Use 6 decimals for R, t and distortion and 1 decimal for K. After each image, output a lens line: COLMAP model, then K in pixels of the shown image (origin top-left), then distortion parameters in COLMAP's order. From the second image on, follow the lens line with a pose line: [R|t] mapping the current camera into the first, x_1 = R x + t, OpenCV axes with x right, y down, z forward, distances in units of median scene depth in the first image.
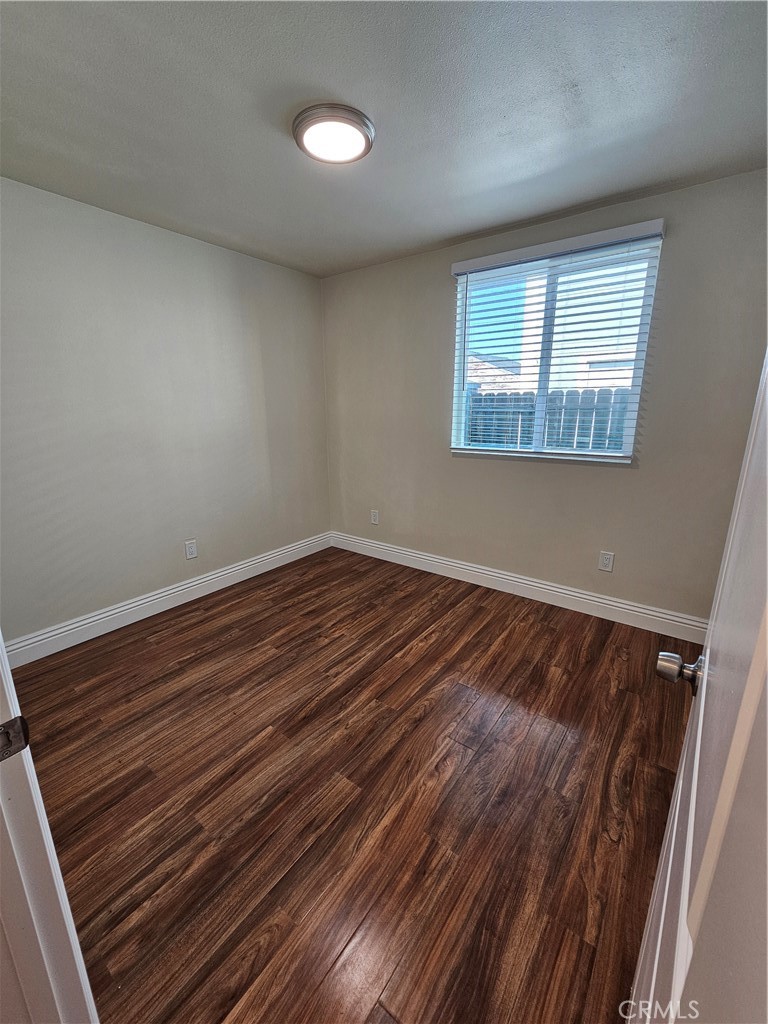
lens RADIAL K [[420.6, 0, 379.7], [0, 420.6, 507.8], [0, 0, 1]] dist [-0.000767, 0.000069]
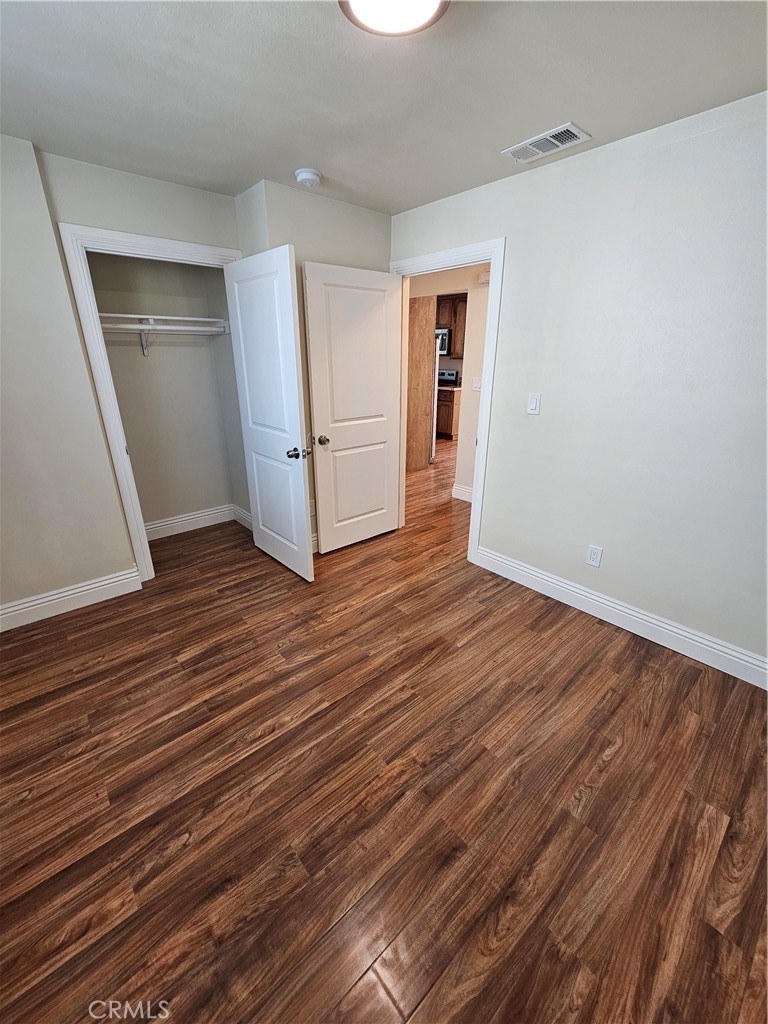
lens RADIAL K [[420.6, 0, 379.7], [0, 420.6, 507.8], [0, 0, 1]] dist [-0.000767, 0.000069]
pose [[-0.980009, -0.065203, 0.187965, -0.189898], [0.051627, 0.829063, 0.556767, -0.415350], [-0.192137, 0.555341, -0.809123, 1.457084]]
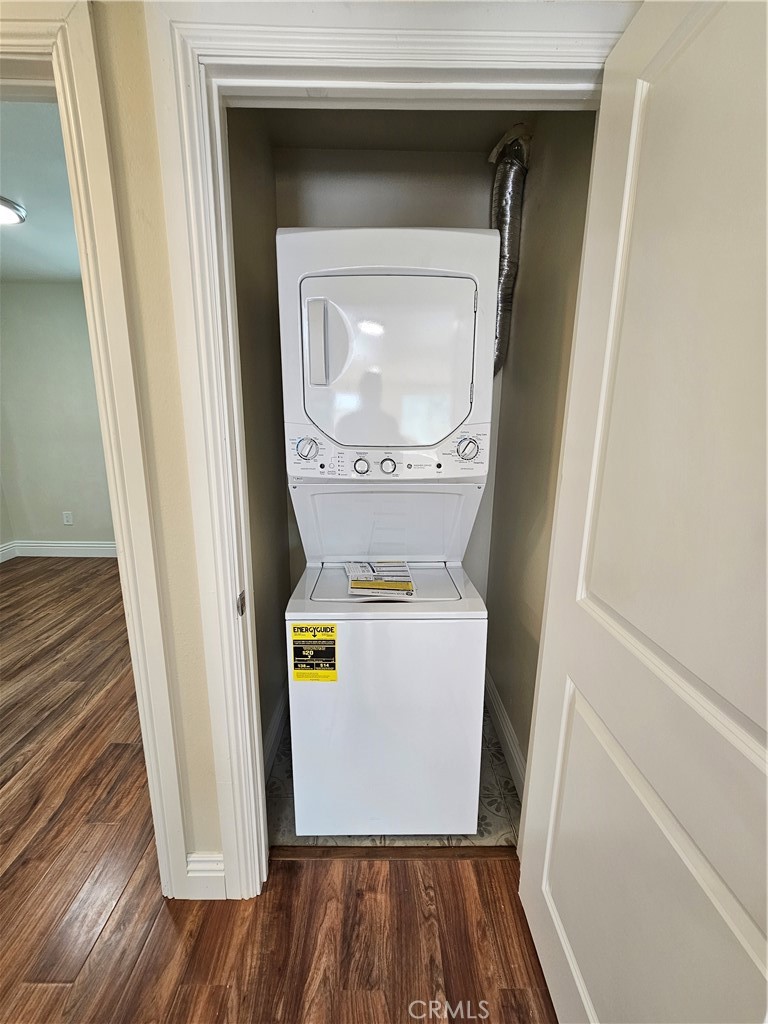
lens RADIAL K [[420.6, 0, 379.7], [0, 420.6, 507.8], [0, 0, 1]] dist [-0.000767, 0.000069]
pose [[0.797459, -0.115867, 0.592143, -0.014653], [0.130145, 0.991319, 0.018704, 0.127517], [-0.589170, 0.062149, 0.805616, -0.508770]]
